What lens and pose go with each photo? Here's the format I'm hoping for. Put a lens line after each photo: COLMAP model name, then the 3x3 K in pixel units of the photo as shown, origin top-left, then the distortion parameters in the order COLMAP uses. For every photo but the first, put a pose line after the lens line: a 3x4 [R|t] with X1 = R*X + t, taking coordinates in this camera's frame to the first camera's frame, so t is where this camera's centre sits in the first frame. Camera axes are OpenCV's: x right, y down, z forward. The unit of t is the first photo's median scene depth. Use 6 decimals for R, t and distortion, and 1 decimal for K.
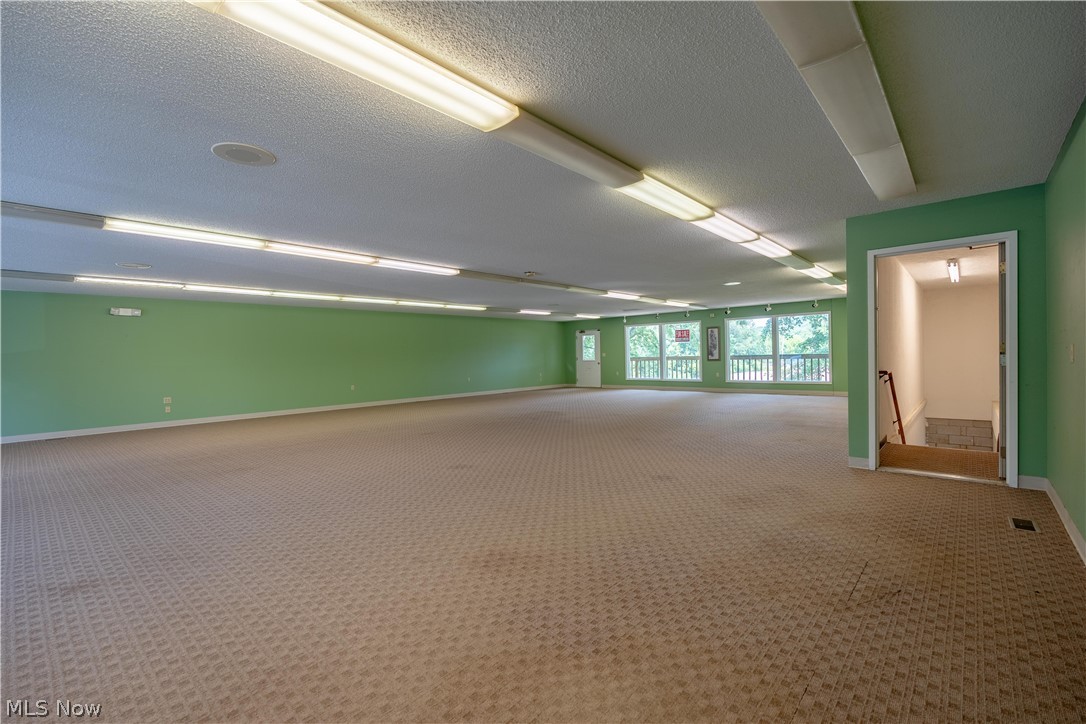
lens RADIAL K [[469.8, 0, 541.3], [0, 469.8, 353.9], [0, 0, 1]] dist [-0.001062, 0.000206]
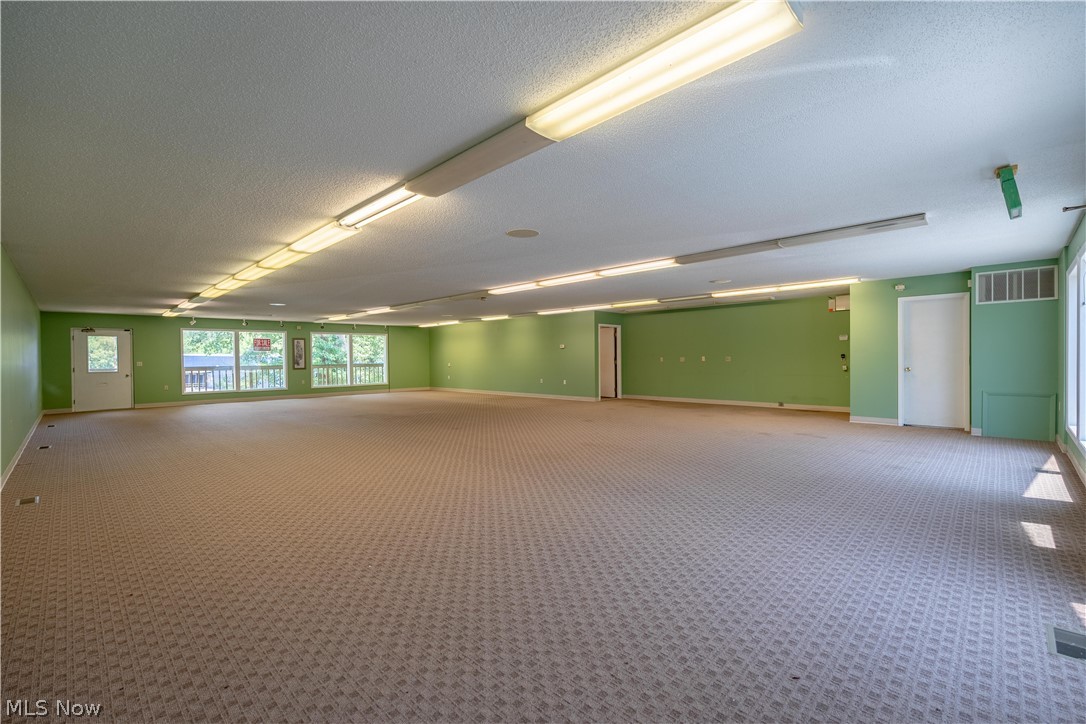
lens RADIAL K [[469.8, 0, 536.8], [0, 469.8, 358.1], [0, 0, 1]] dist [-0.001062, 0.000206]
pose [[0.053316, 0.021086, 0.998355, -0.656197], [0.005515, 0.999756, -0.021410, 0.013831], [-0.998562, 0.006647, 0.053187, 0.370507]]
